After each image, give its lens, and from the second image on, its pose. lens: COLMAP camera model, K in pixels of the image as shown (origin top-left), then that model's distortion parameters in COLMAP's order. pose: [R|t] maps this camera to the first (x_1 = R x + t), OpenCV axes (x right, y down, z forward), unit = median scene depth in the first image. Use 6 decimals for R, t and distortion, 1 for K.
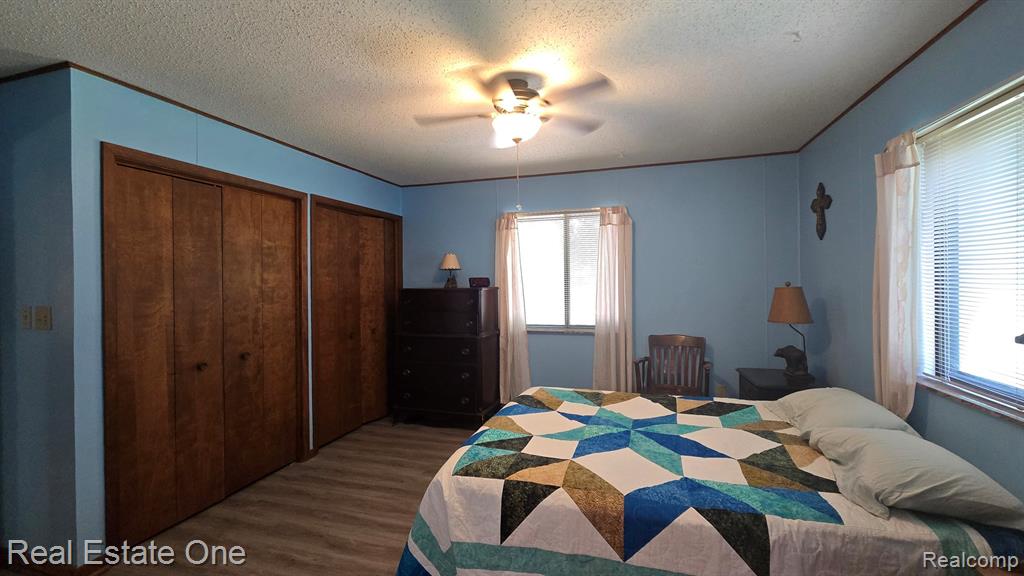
lens RADIAL K [[424.7, 0, 512.9], [0, 424.7, 281.5], [0, 0, 1]] dist [-0.002664, -0.000728]
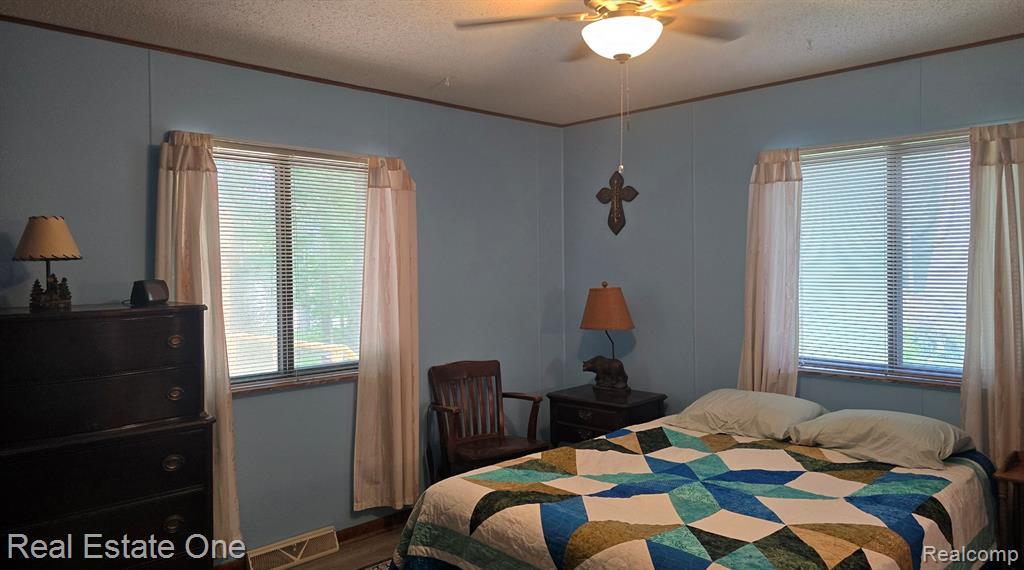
lens RADIAL K [[709.7, 0, 512.7], [0, 709.7, 281.7], [0, 0, 1]] dist [0.014280, -0.002091]
pose [[0.478558, -0.014016, 0.877944, -0.843034], [0.007718, 0.999901, 0.011756, -0.021918], [-0.878022, 0.001150, 0.478619, 0.576479]]
